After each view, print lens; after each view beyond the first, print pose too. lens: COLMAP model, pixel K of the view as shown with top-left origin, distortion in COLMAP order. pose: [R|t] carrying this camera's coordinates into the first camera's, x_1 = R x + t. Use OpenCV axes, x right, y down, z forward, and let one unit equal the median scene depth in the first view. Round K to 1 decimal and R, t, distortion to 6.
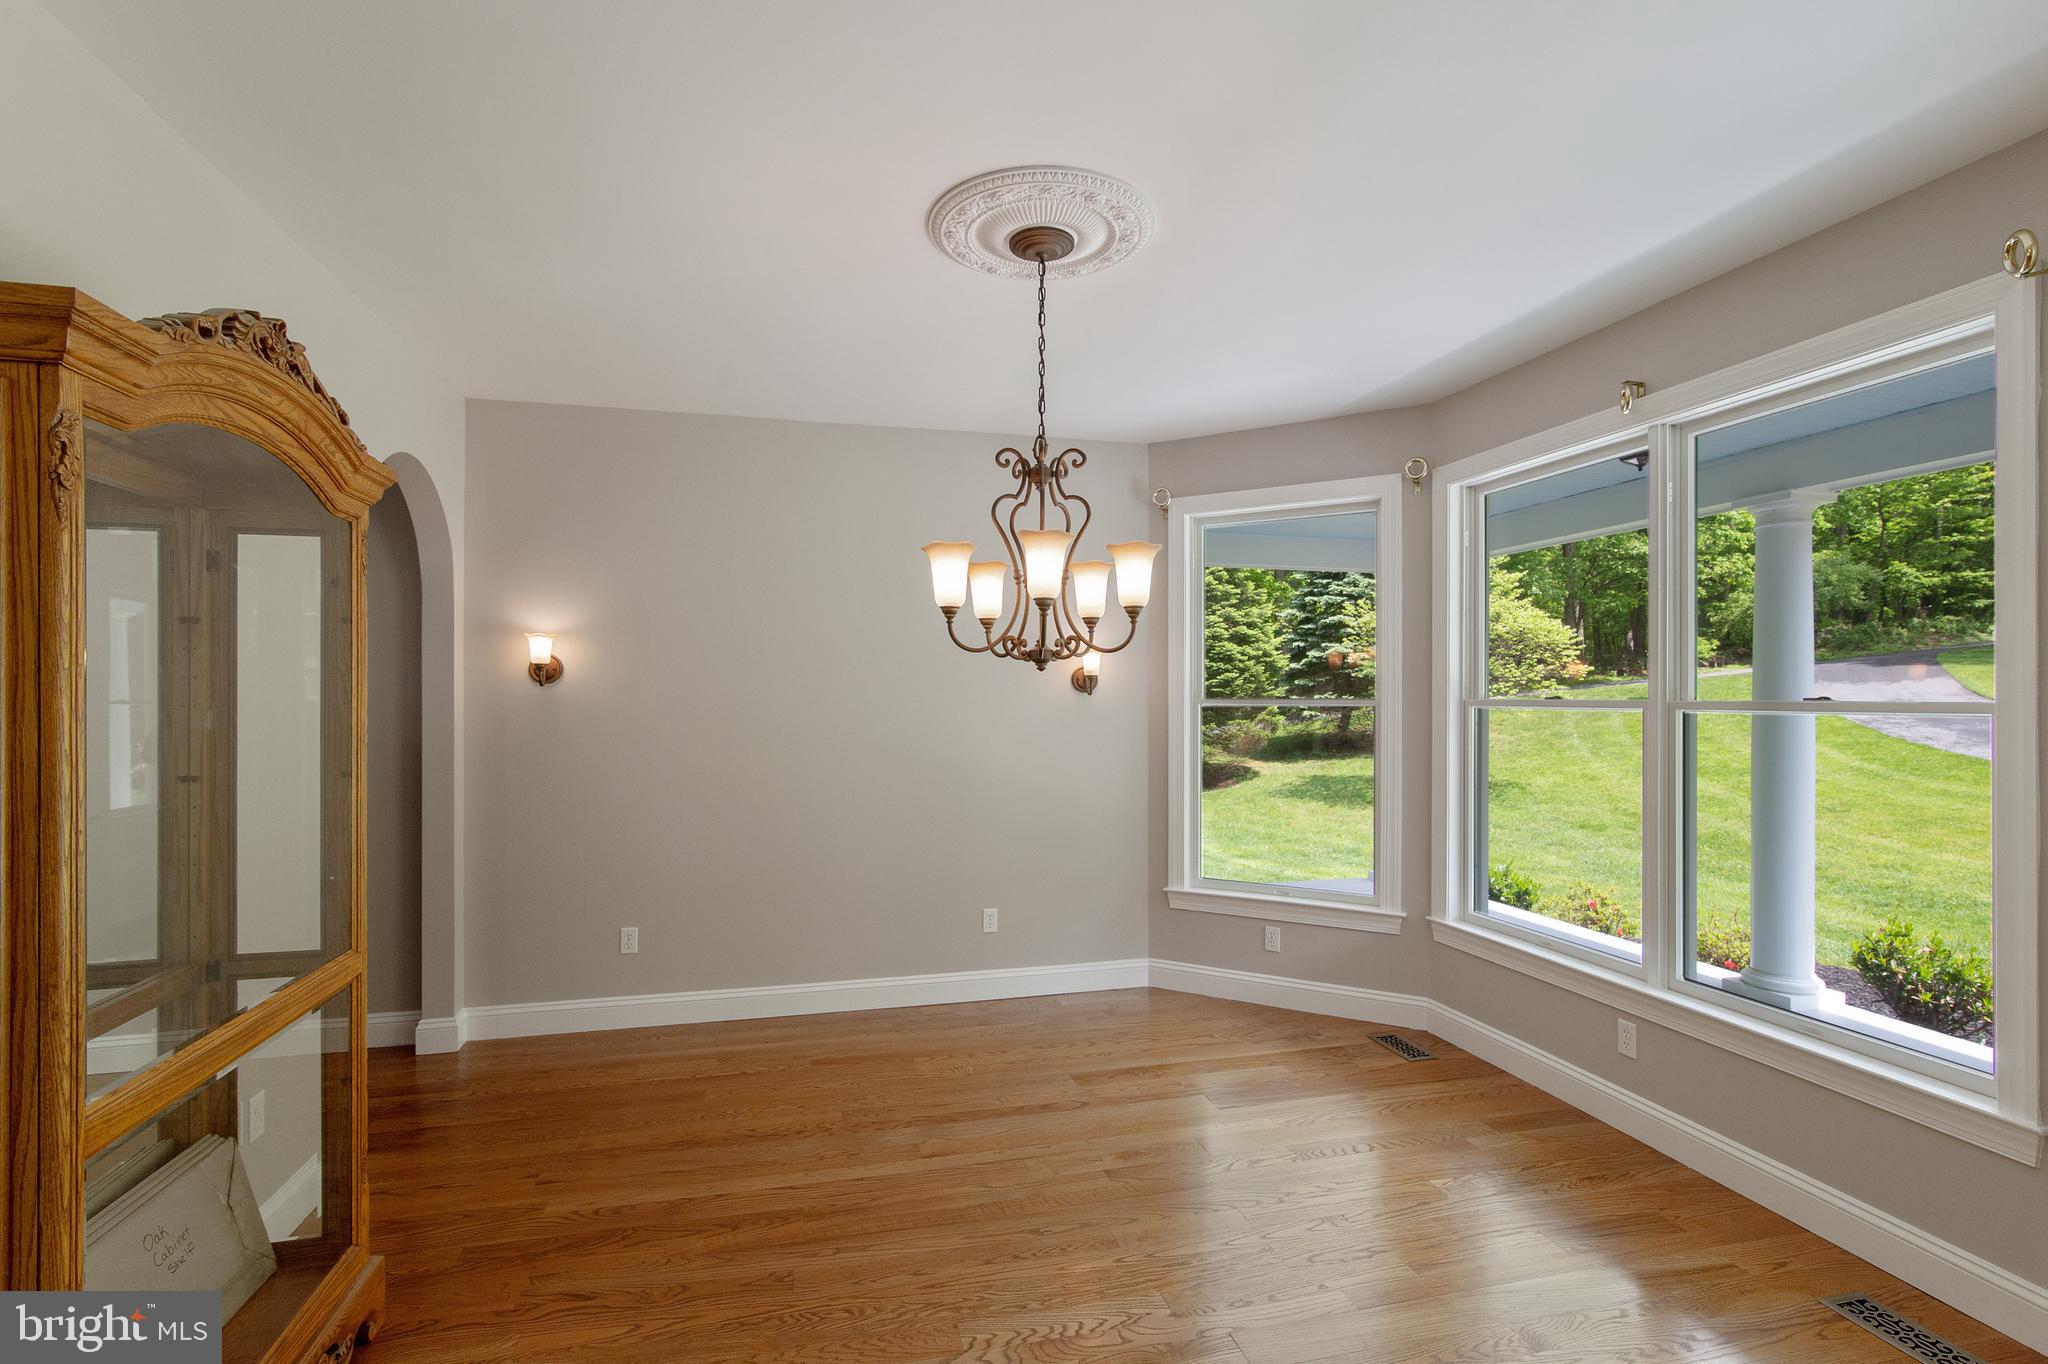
lens RADIAL K [[952.3, 0, 1021.4], [0, 952.3, 683.1], [0, 0, 1]] dist [-0.008682, 0.001586]
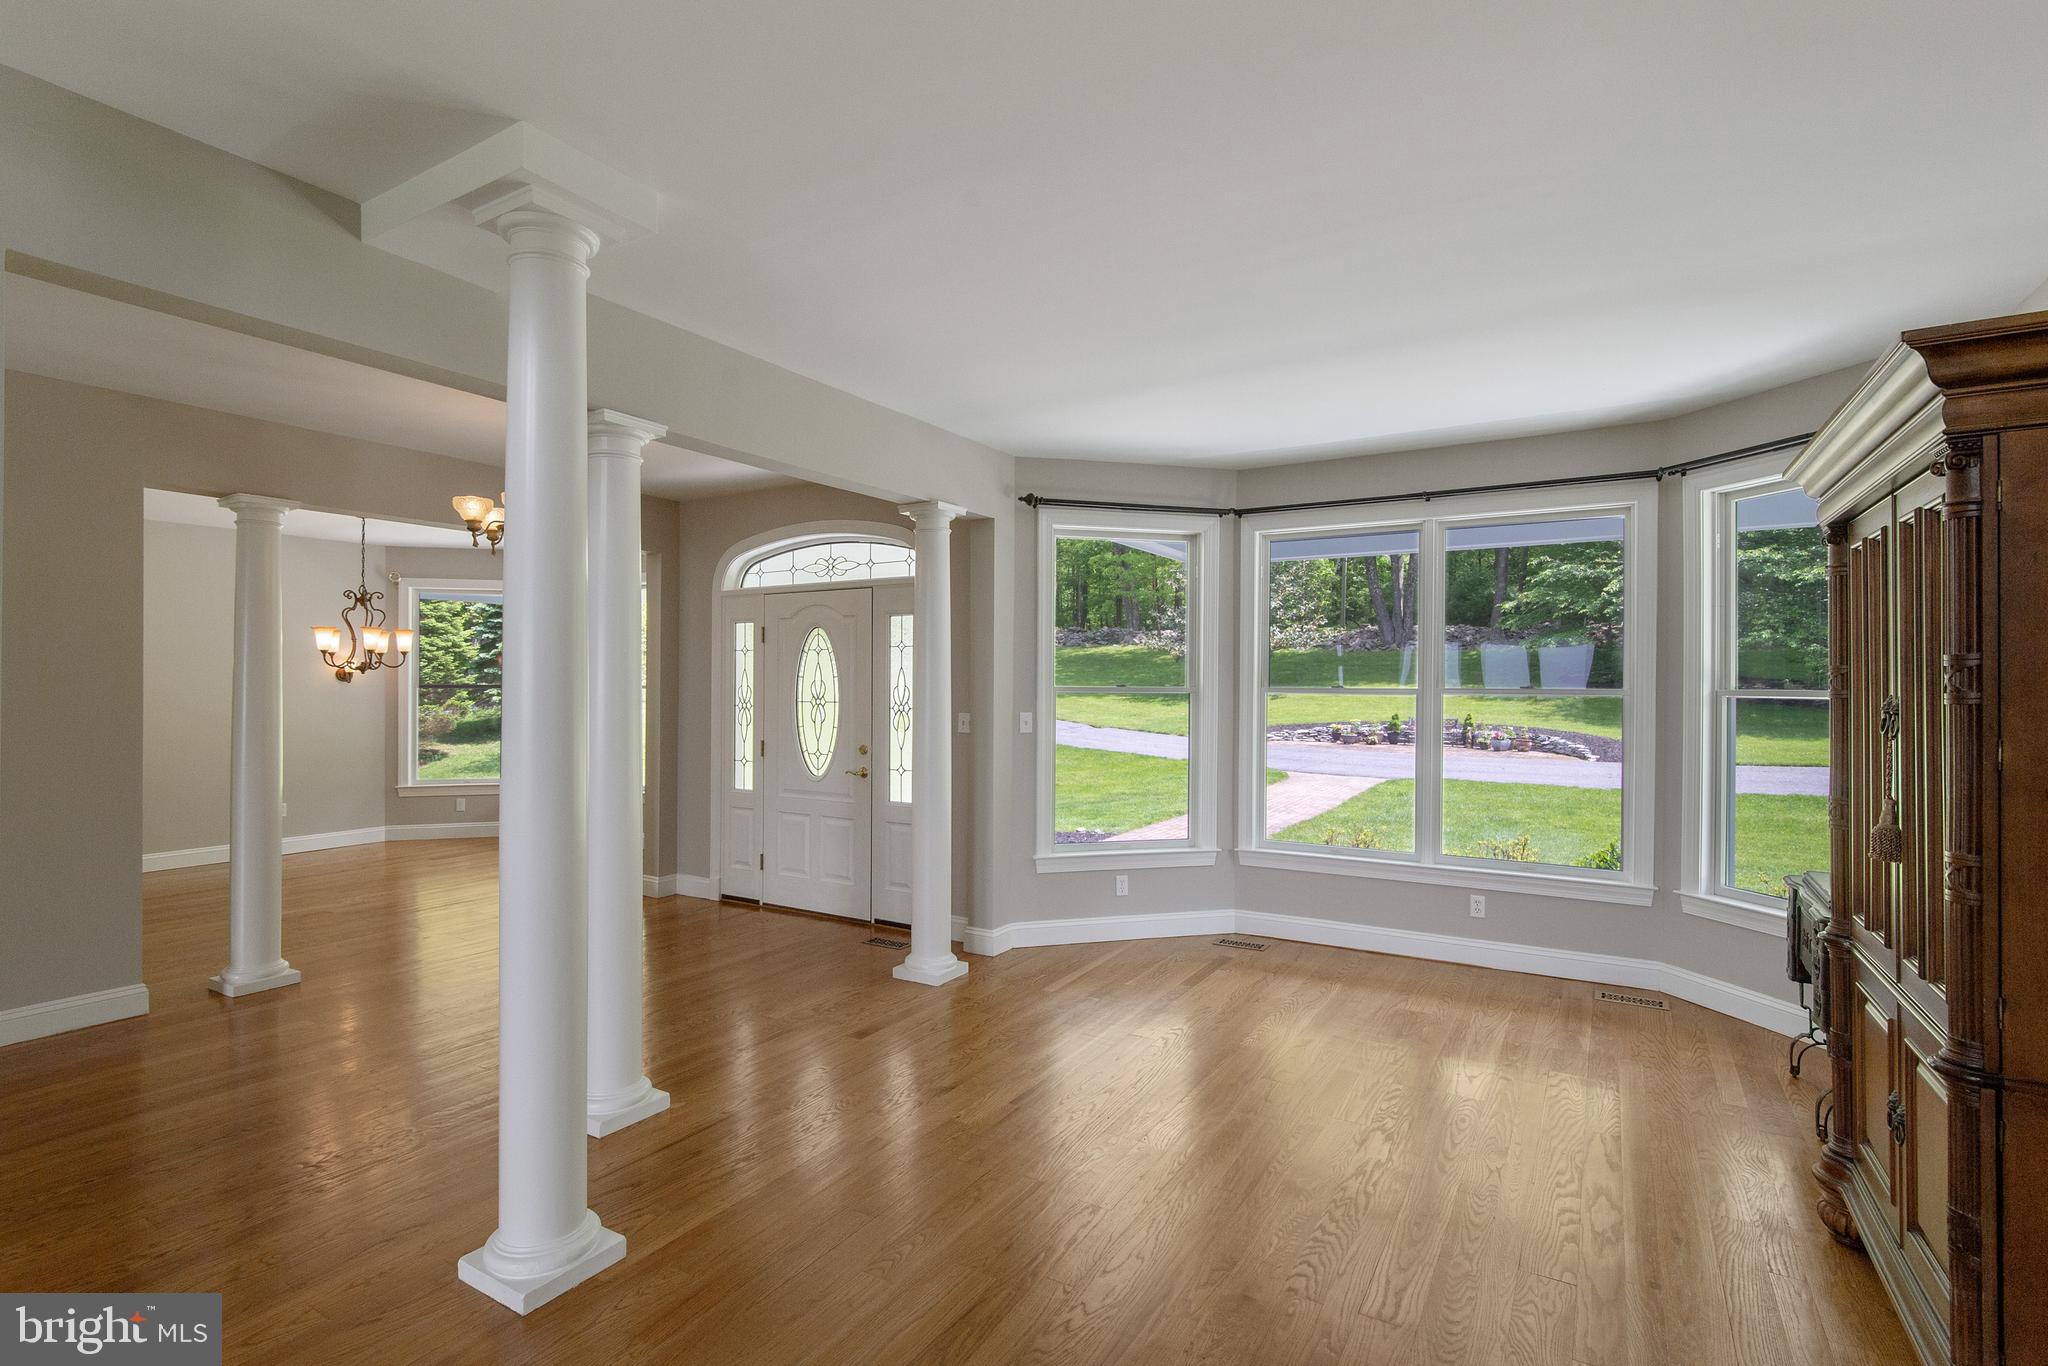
lens RADIAL K [[952.3, 0, 1040.5], [0, 952.3, 681.1], [0, 0, 1]] dist [-0.008682, 0.001586]
pose [[0.692805, 0.000944, 0.721124, -0.066774], [-0.009335, 0.999927, 0.007659, -0.003619], [-0.721064, -0.012038, 0.692764, -0.253781]]
